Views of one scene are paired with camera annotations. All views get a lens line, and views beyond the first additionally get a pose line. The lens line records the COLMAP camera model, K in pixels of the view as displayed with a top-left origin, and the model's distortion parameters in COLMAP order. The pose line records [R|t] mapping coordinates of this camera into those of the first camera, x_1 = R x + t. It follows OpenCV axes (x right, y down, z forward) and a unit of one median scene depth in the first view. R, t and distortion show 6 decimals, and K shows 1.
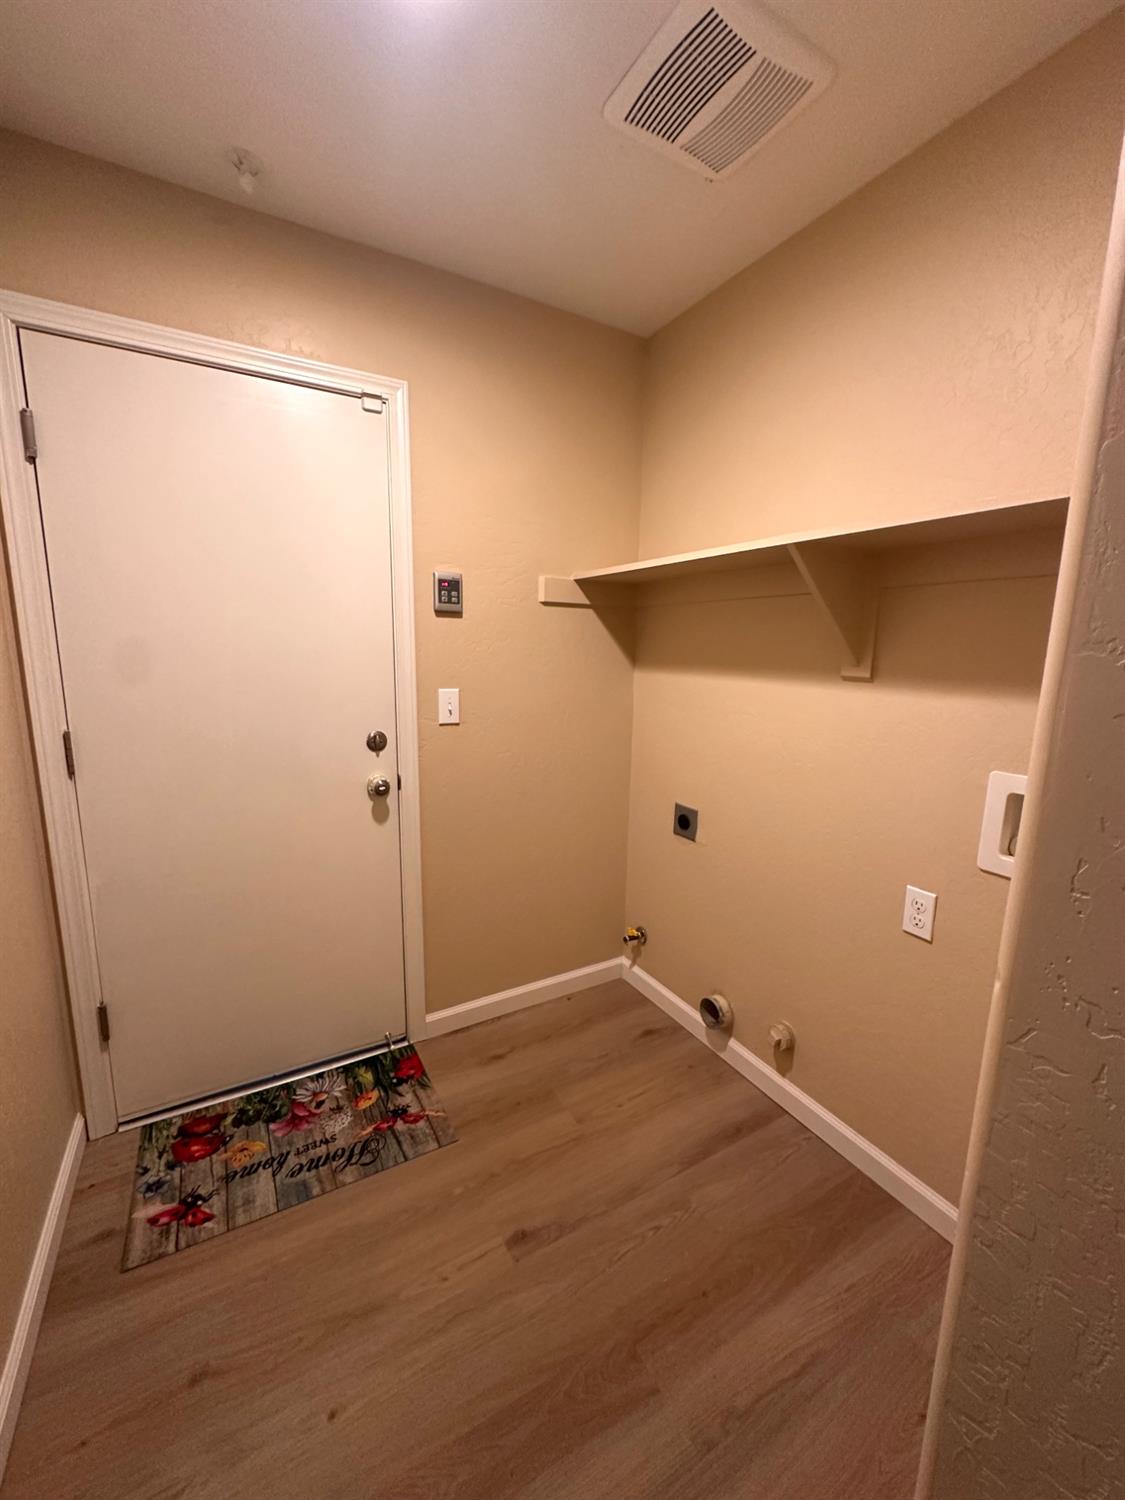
lens RADIAL K [[603.1, 0, 562.5], [0, 603.1, 750.0], [0, 0, 1]] dist [0.000982, -0.000093]
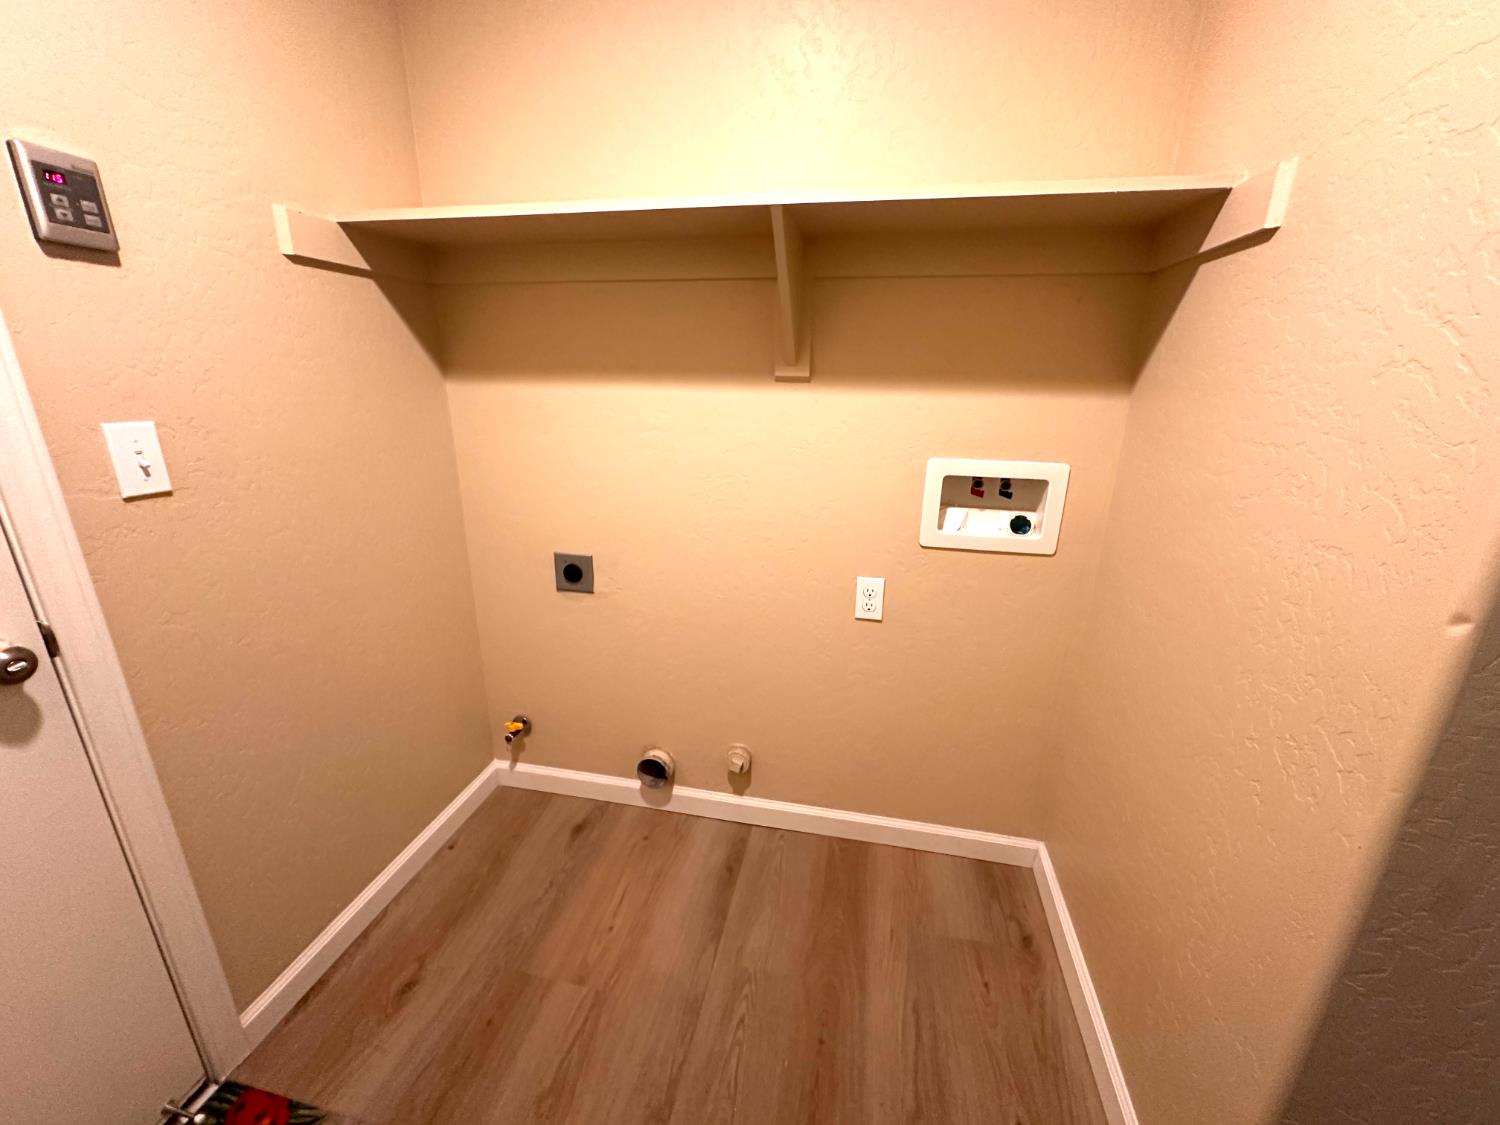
lens RADIAL K [[603.1, 0, 750.0], [0, 603.1, 562.5], [0, 0, 1]] dist [0.000982, -0.000093]
pose [[0.665789, -0.230067, 0.709785, -0.225029], [0.124935, 0.972219, 0.197942, -0.026148], [-0.735607, -0.043111, 0.676036, 0.308229]]
